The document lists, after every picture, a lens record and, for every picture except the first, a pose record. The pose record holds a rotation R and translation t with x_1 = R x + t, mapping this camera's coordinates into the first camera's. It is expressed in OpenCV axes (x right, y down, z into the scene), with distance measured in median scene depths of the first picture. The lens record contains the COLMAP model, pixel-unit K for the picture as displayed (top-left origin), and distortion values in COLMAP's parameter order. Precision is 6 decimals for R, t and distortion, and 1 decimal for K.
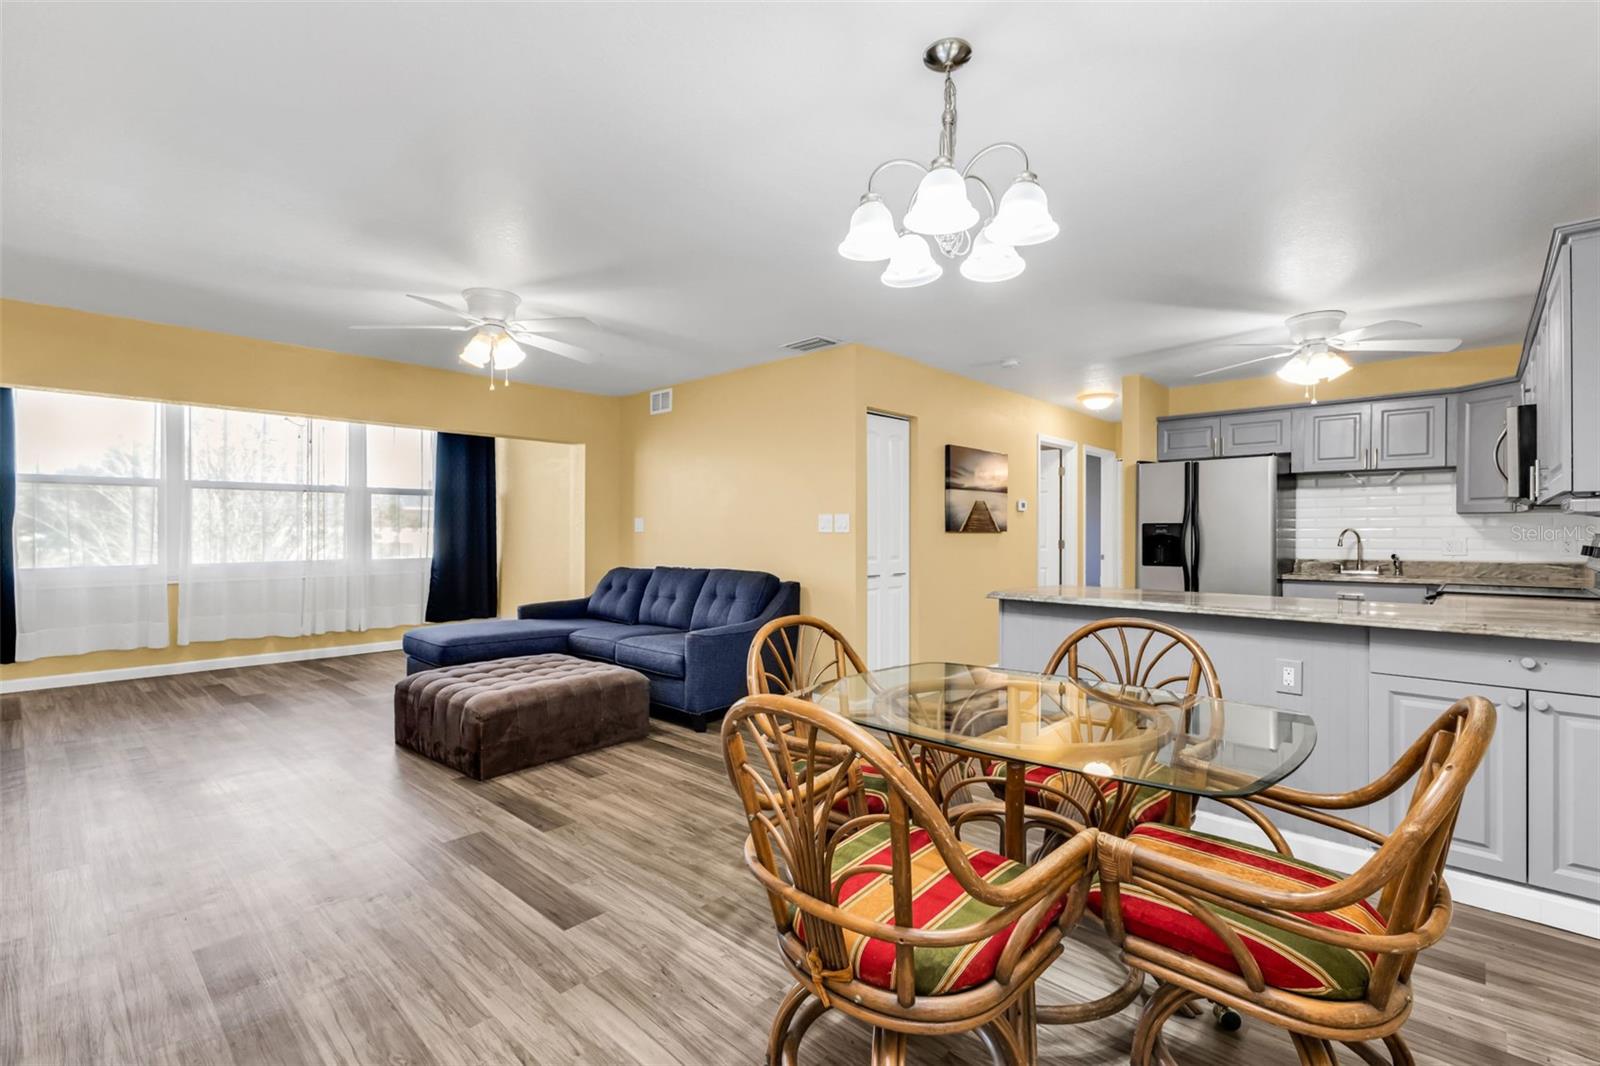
lens RADIAL K [[730.6, 0, 811.6], [0, 730.6, 531.5], [0, 0, 1]] dist [0.011516, -0.001053]
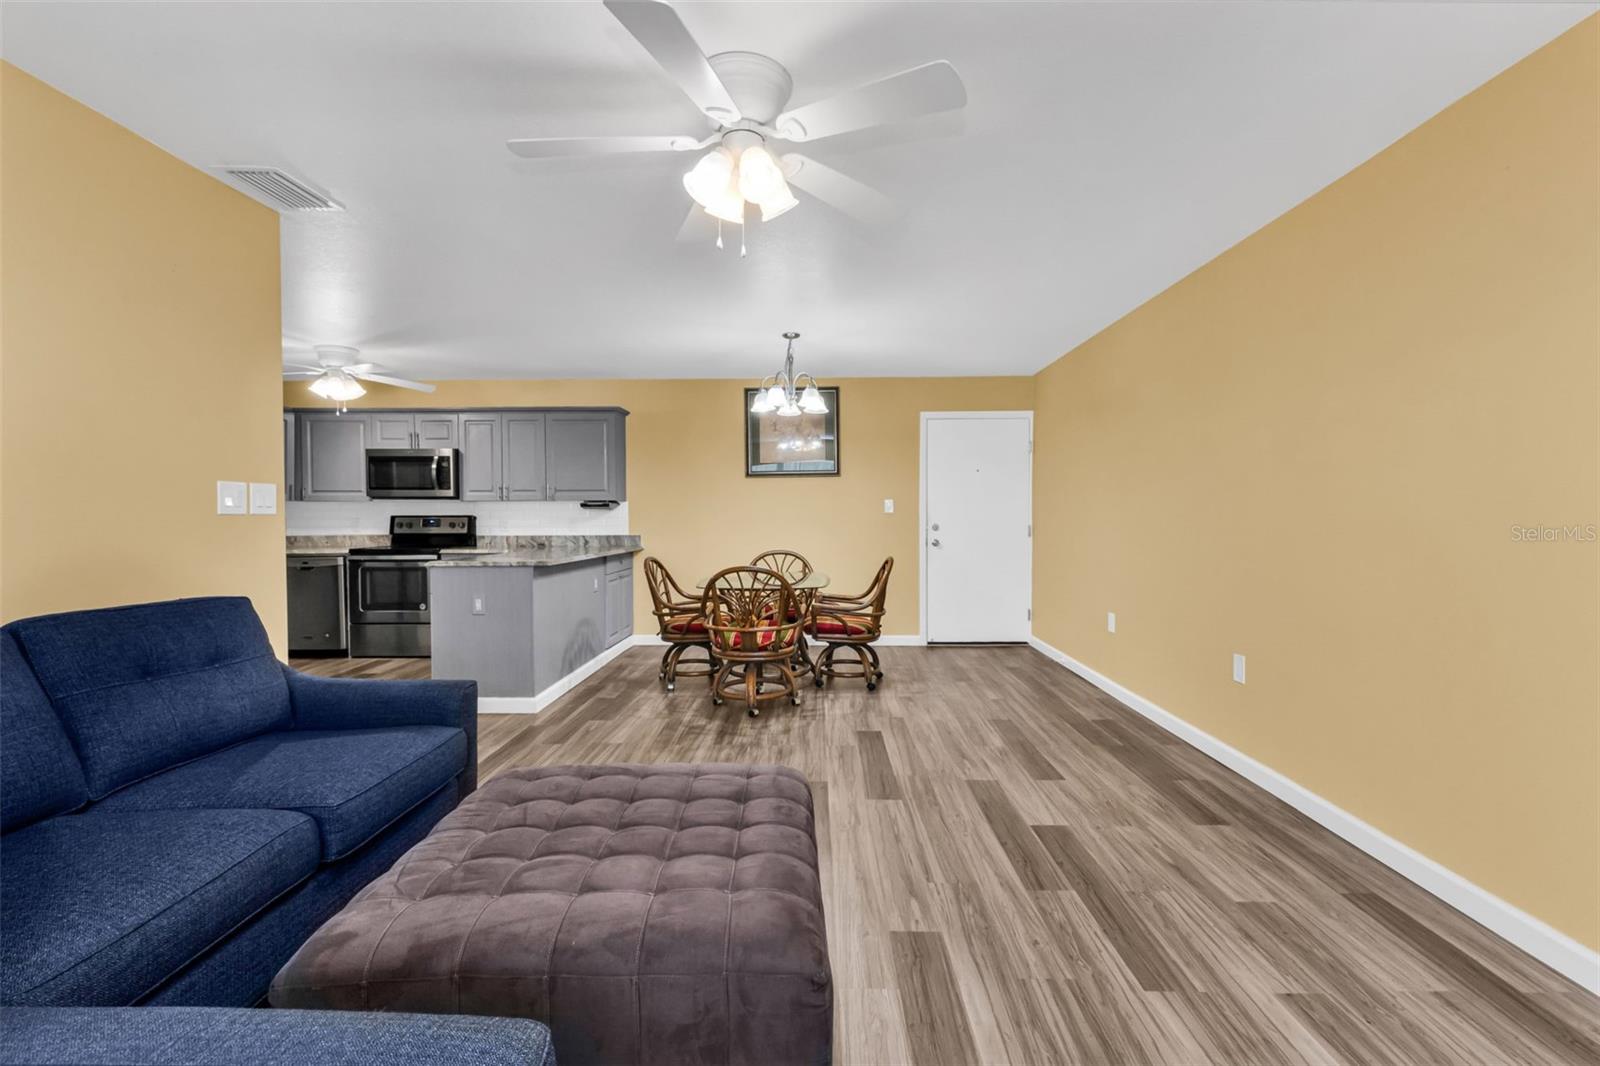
lens RADIAL K [[666.4, 0, 800.0], [0, 666.4, 533.0], [0, 0, 1]] dist [0.009206, -0.000163]
pose [[-0.655857, -0.019121, 0.754643, -0.610340], [-0.000932, 0.999699, 0.024520, 0.002771], [-0.754884, 0.015379, -0.655678, 0.939798]]
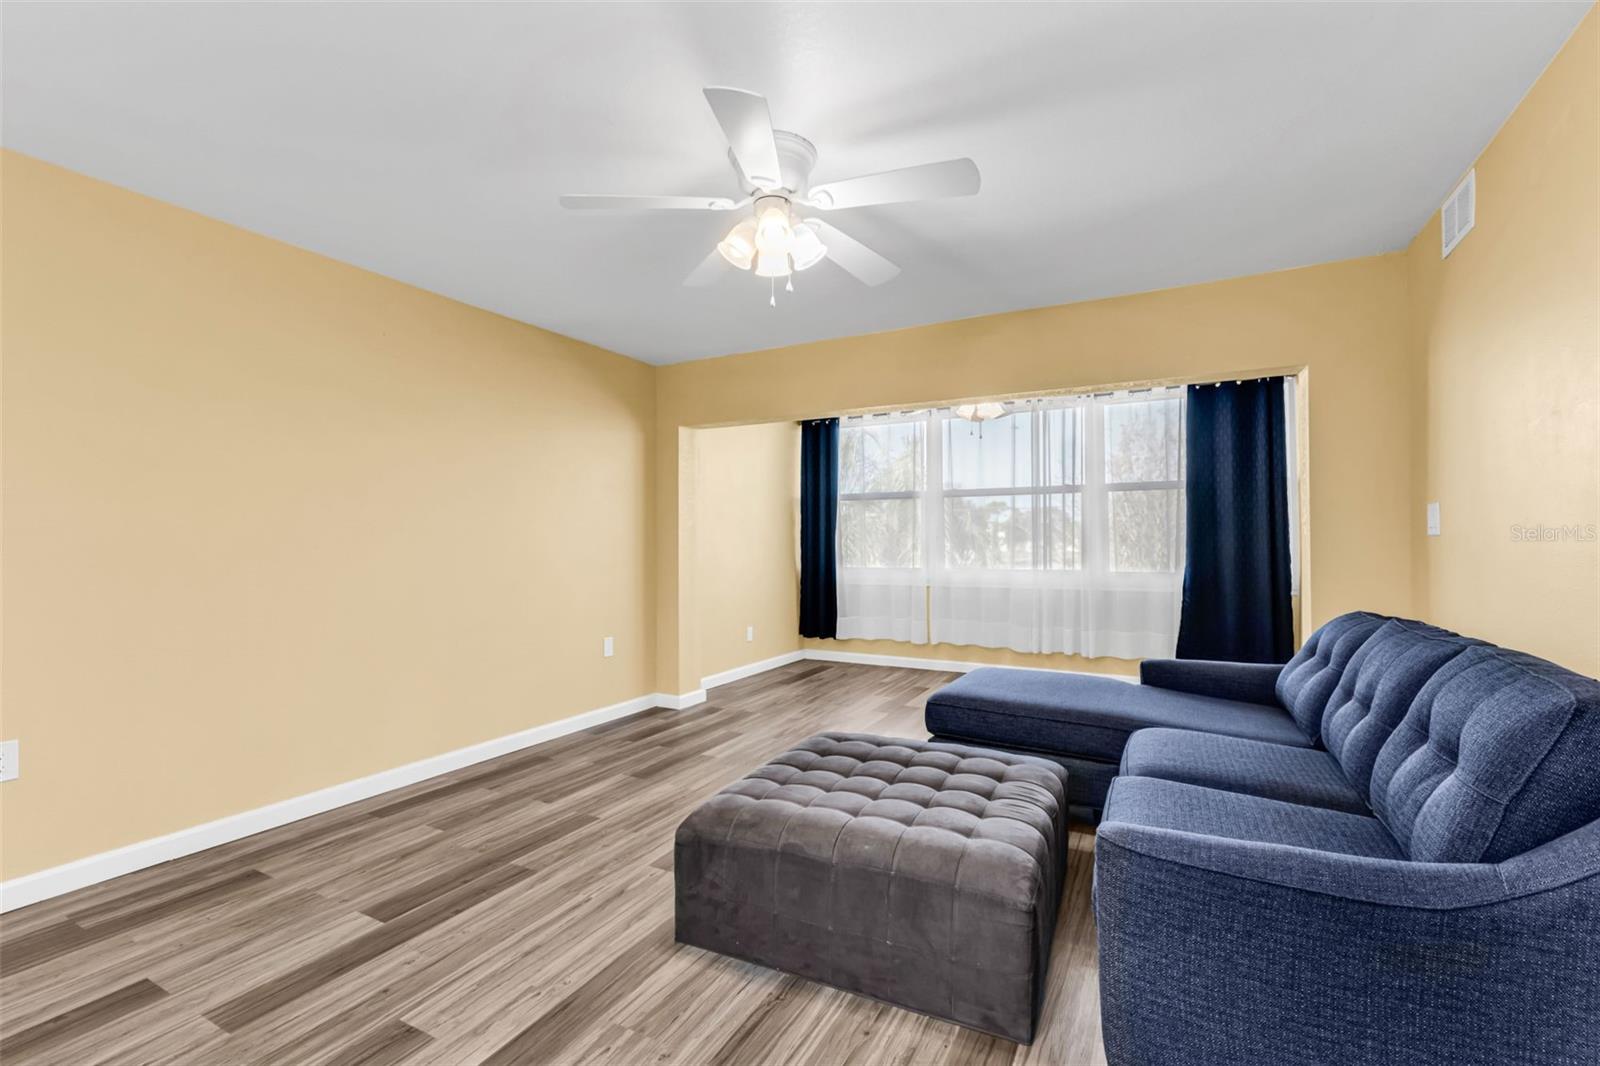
lens RADIAL K [[689.3, 0, 805.5], [0, 689.3, 527.4], [0, 0, 1]] dist [0.004240, -0.000530]
pose [[0.239090, -0.021857, -0.970751, 0.095123], [0.003875, 0.999760, -0.021556, 0.005276], [0.970990, 0.001392, 0.239117, 0.641930]]
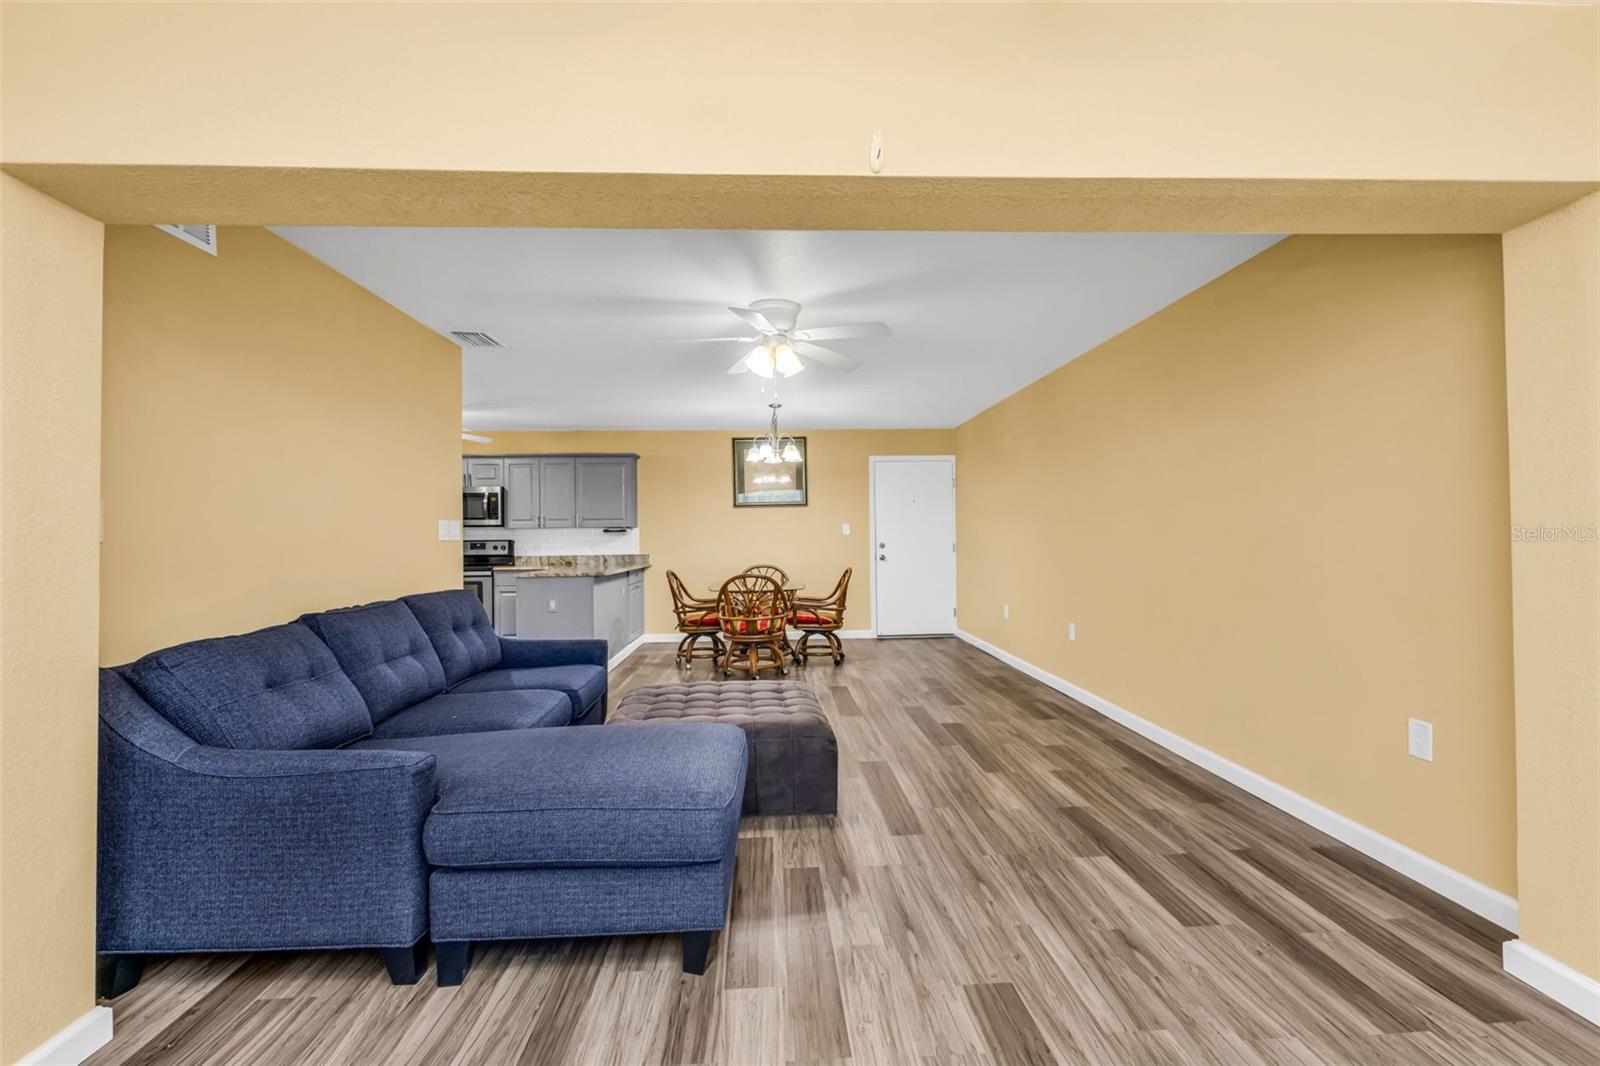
lens RADIAL K [[654.5, 0, 800.0], [0, 654.5, 533.0], [0, 0, 1]] dist [0.006645, -0.000098]
pose [[-0.709389, 0.011421, 0.704724, -0.795528], [0.009016, 0.999934, -0.007129, 0.002072], [-0.704759, 0.001297, -0.709446, 1.175022]]
